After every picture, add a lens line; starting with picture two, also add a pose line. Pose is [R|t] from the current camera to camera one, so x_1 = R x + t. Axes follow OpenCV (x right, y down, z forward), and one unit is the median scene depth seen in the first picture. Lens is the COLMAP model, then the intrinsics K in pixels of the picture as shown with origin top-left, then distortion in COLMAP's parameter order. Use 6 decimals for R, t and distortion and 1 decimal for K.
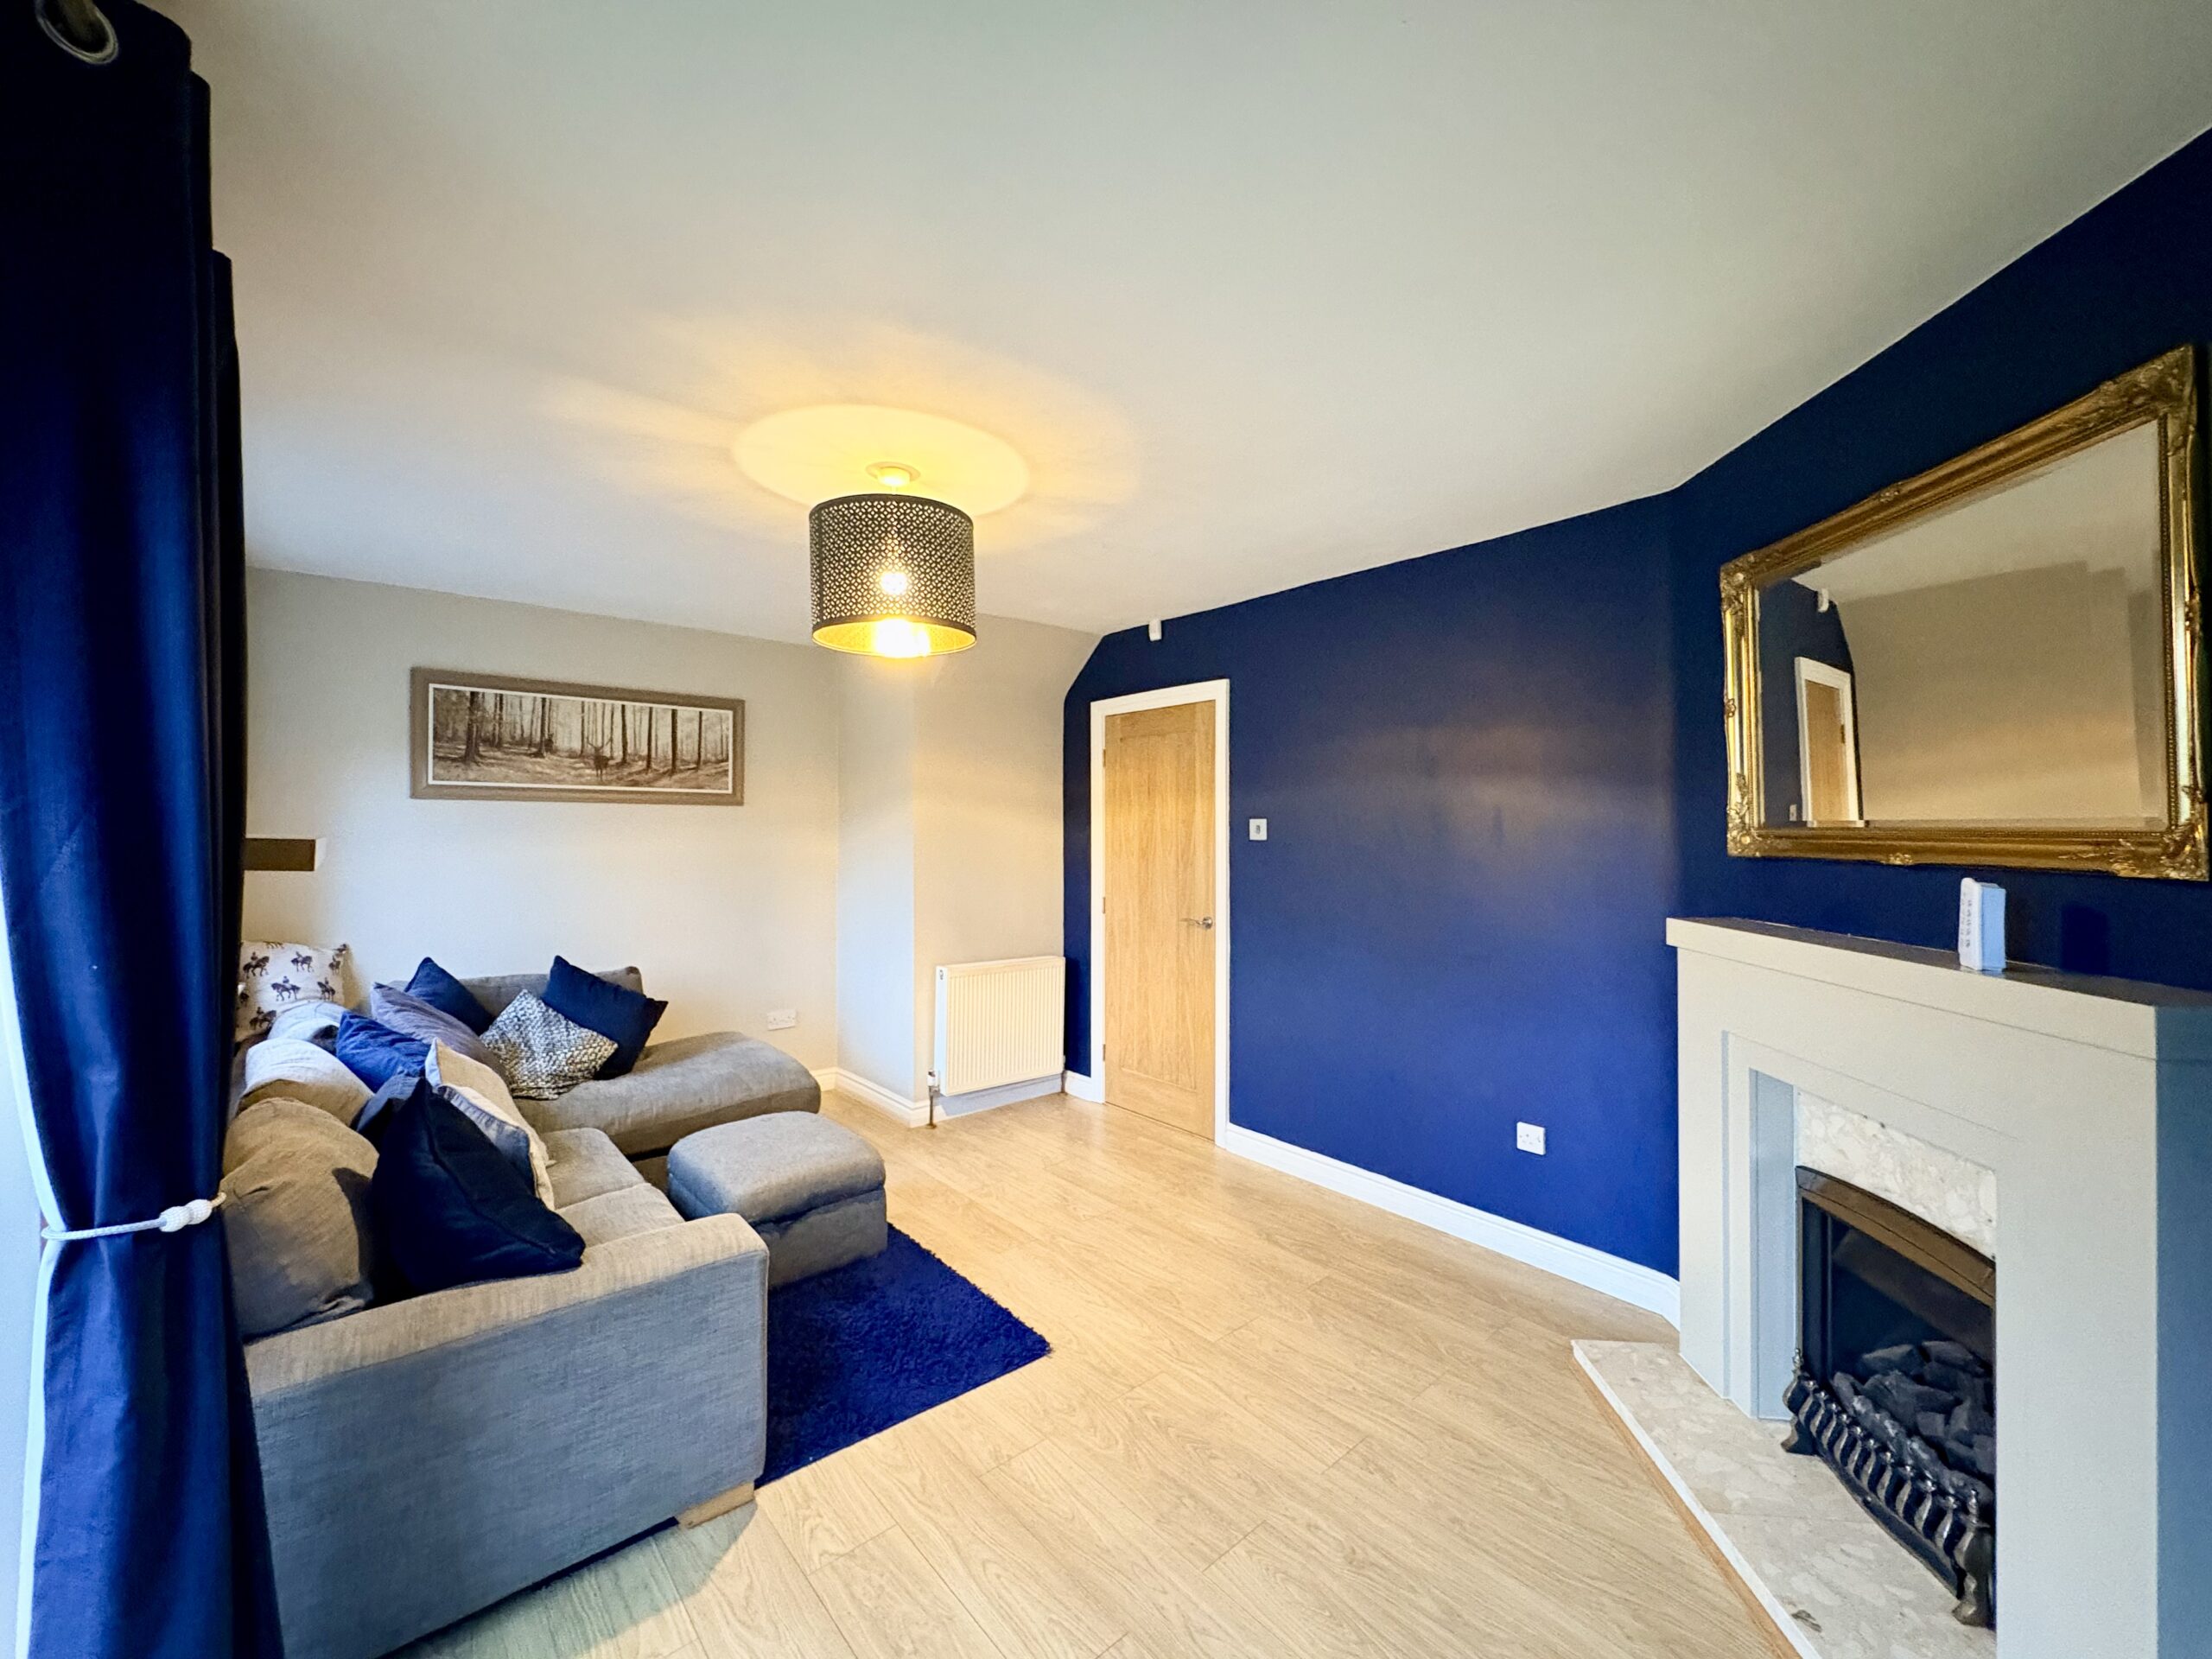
lens RADIAL K [[882.6, 0, 1102.0], [0, 882.6, 829.0], [0, 0, 1]] dist [-0.000057, 0.000020]
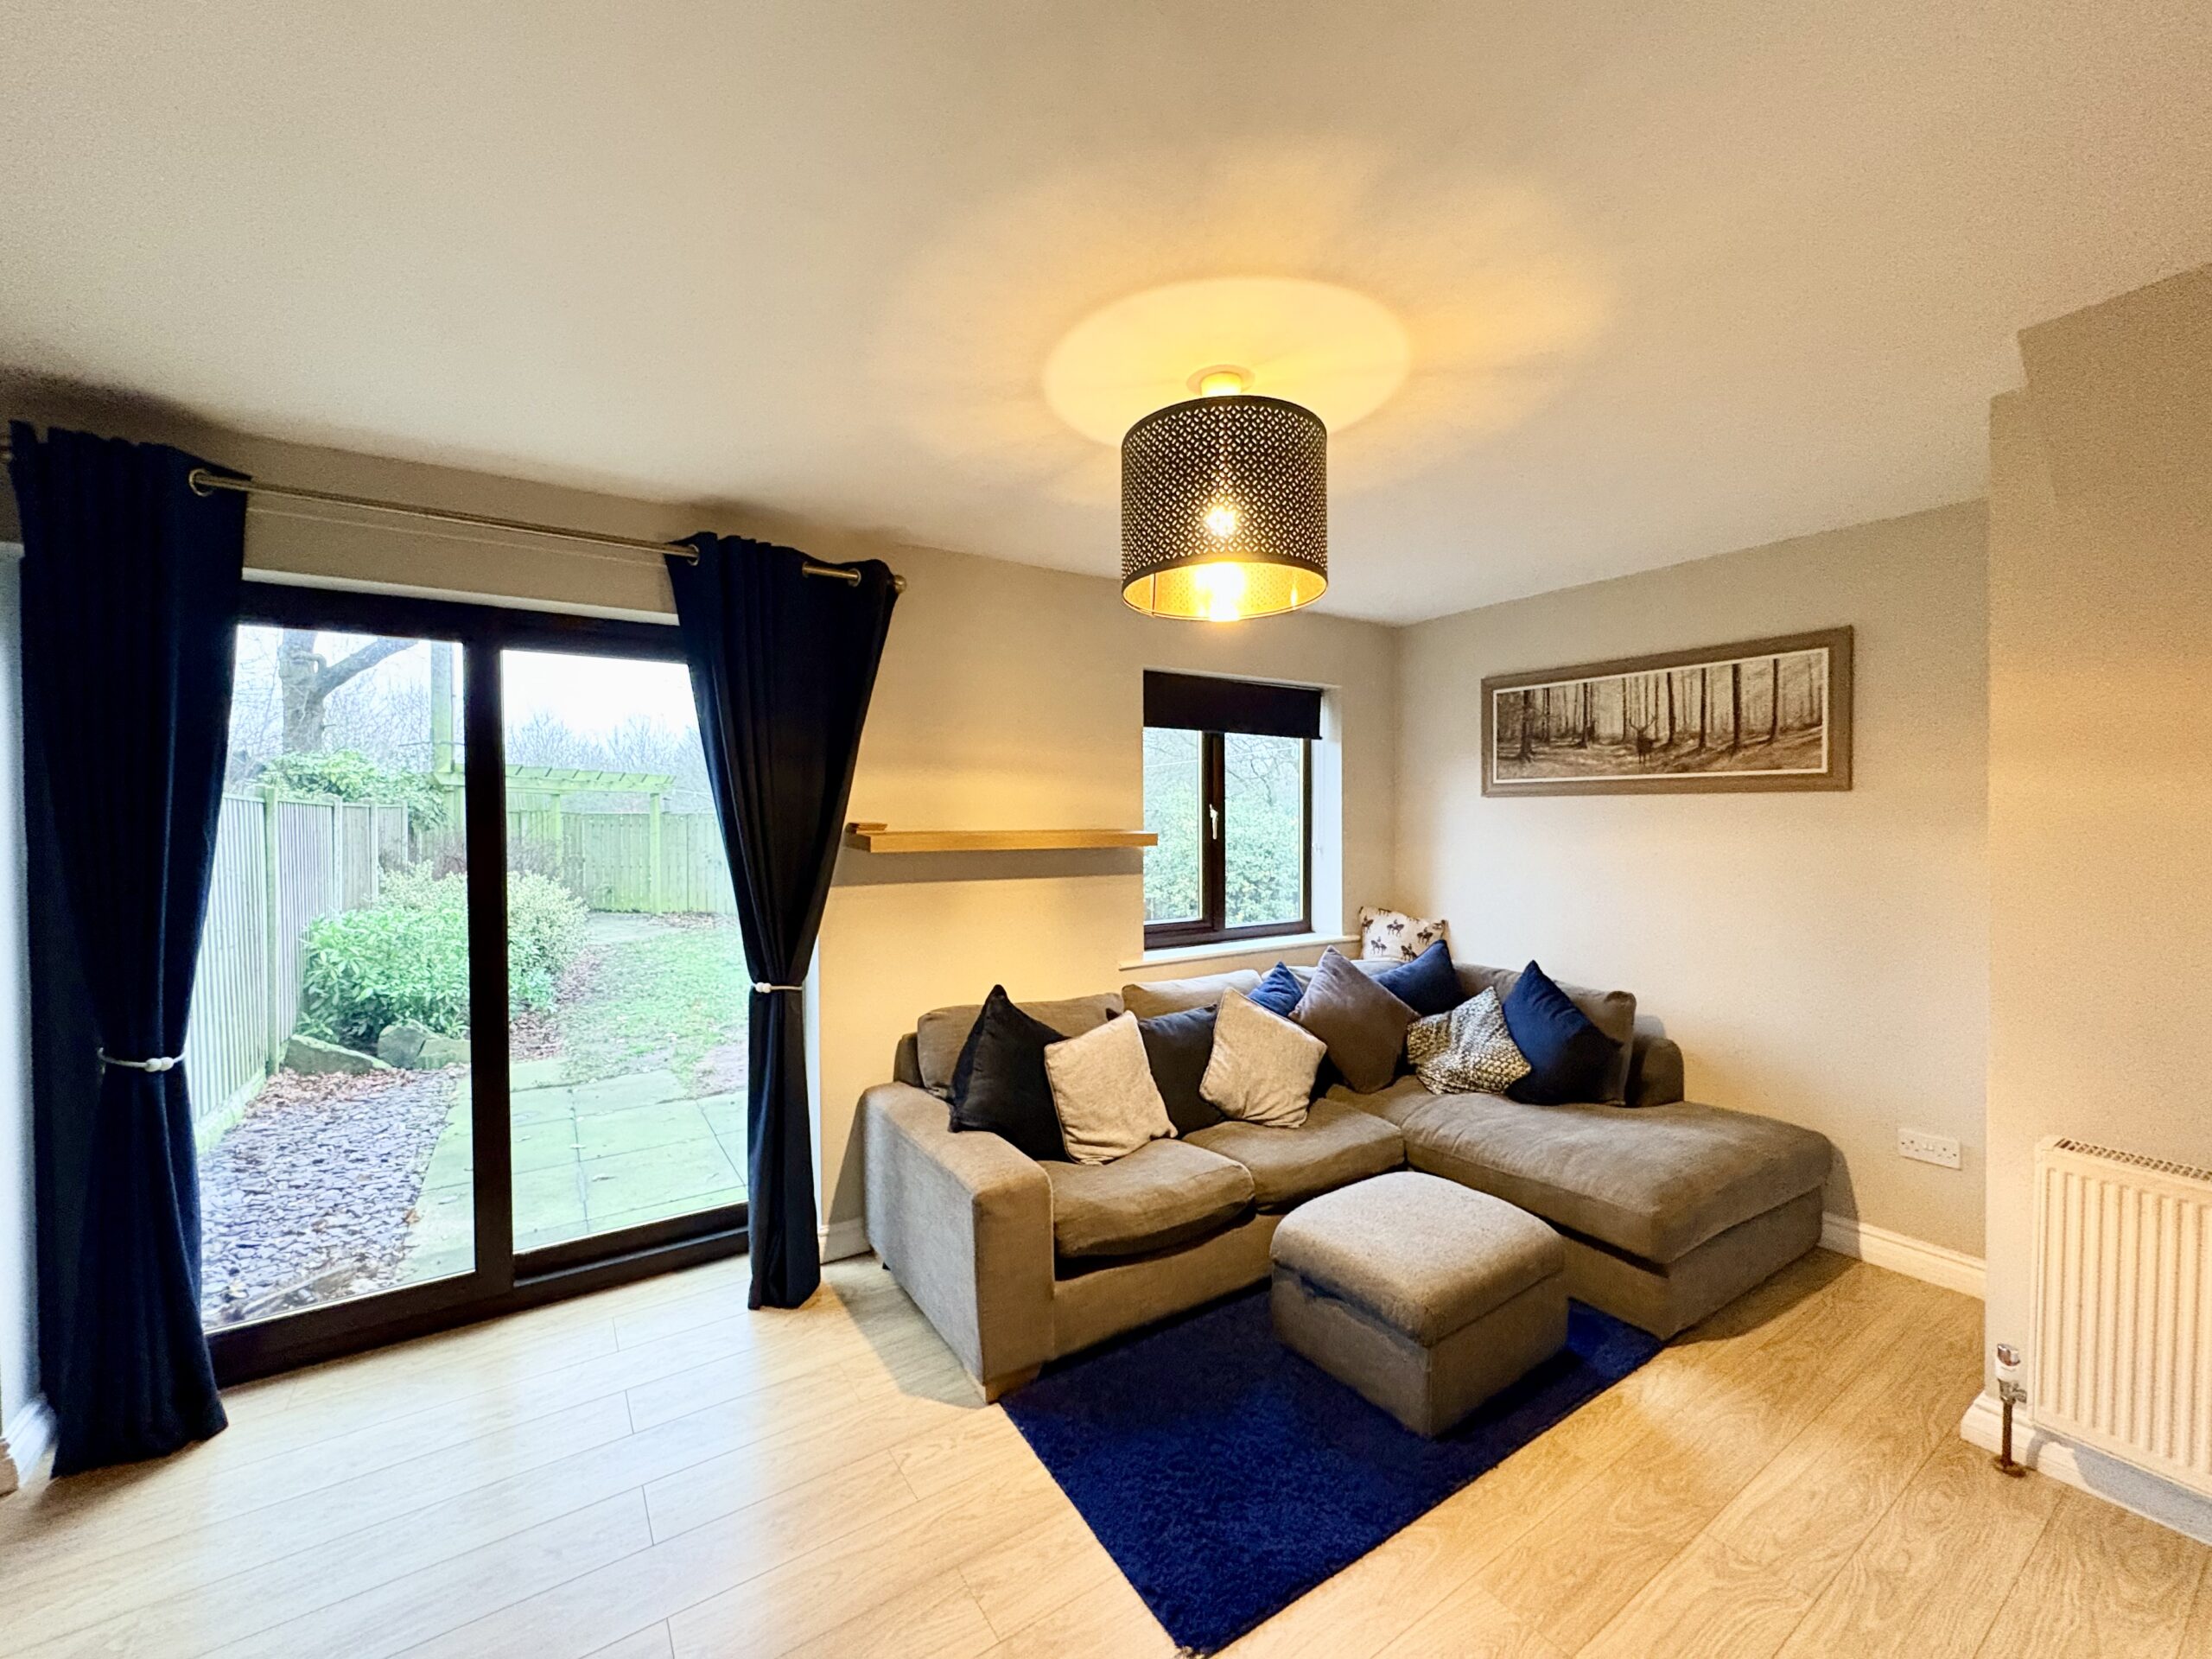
lens RADIAL K [[874.5, 0, 1099.6], [0, 874.5, 833.7], [0, 0, 1]] dist [0.001208, 0.000084]
pose [[-0.129288, 0.015723, -0.991482, 0.337998], [0.000376, 0.999875, 0.015807, -0.005742], [0.991607, 0.001671, -0.129278, 0.608105]]
